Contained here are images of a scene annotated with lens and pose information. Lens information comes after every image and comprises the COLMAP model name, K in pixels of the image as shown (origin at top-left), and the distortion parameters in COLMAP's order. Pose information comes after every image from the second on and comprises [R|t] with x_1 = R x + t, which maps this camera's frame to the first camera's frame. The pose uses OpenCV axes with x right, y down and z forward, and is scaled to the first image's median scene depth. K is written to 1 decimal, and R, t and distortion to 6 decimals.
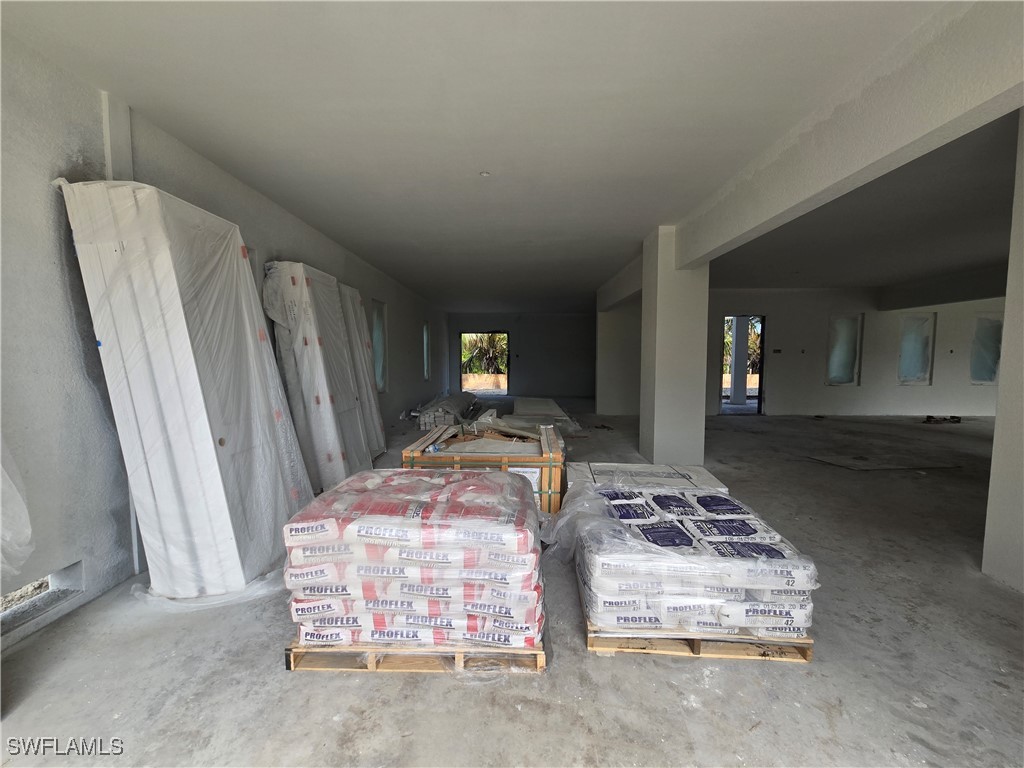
lens RADIAL K [[420.3, 0, 506.2], [0, 420.3, 388.4], [0, 0, 1]] dist [-0.000609, 0.000459]
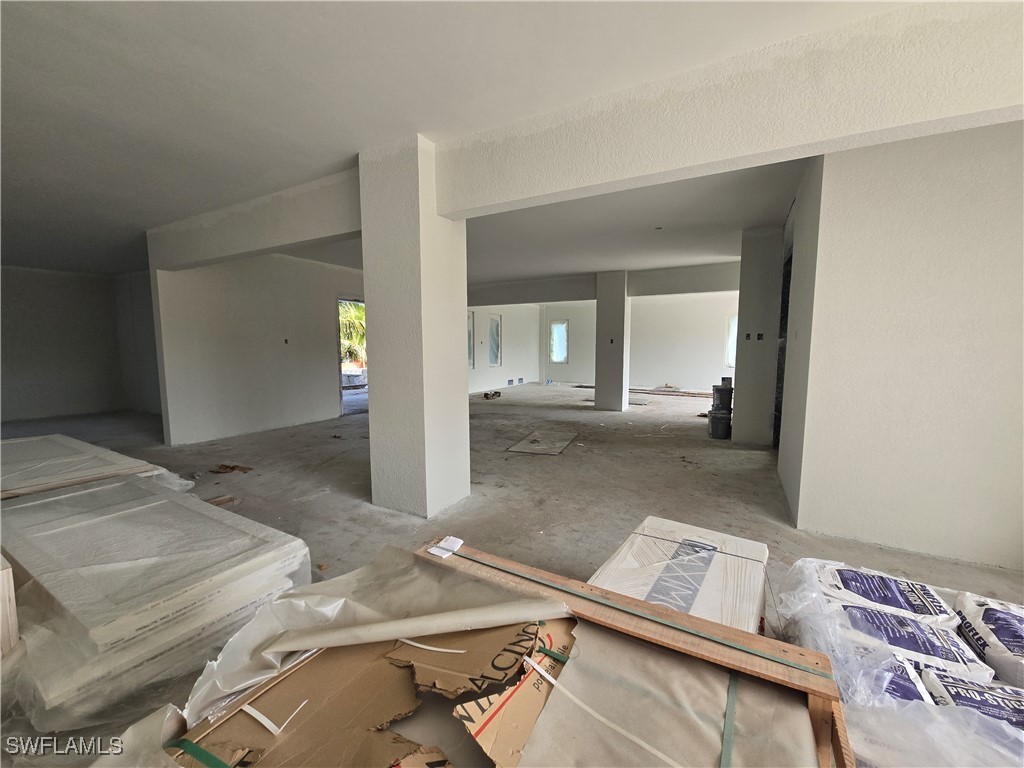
lens RADIAL K [[420.3, 0, 506.2], [0, 420.3, 388.4], [0, 0, 1]] dist [-0.000609, 0.000459]
pose [[0.465237, -0.091139, 0.880482, -0.085313], [0.068203, 0.995419, 0.066998, -0.030909], [-0.882555, 0.028882, 0.469322, 0.354082]]
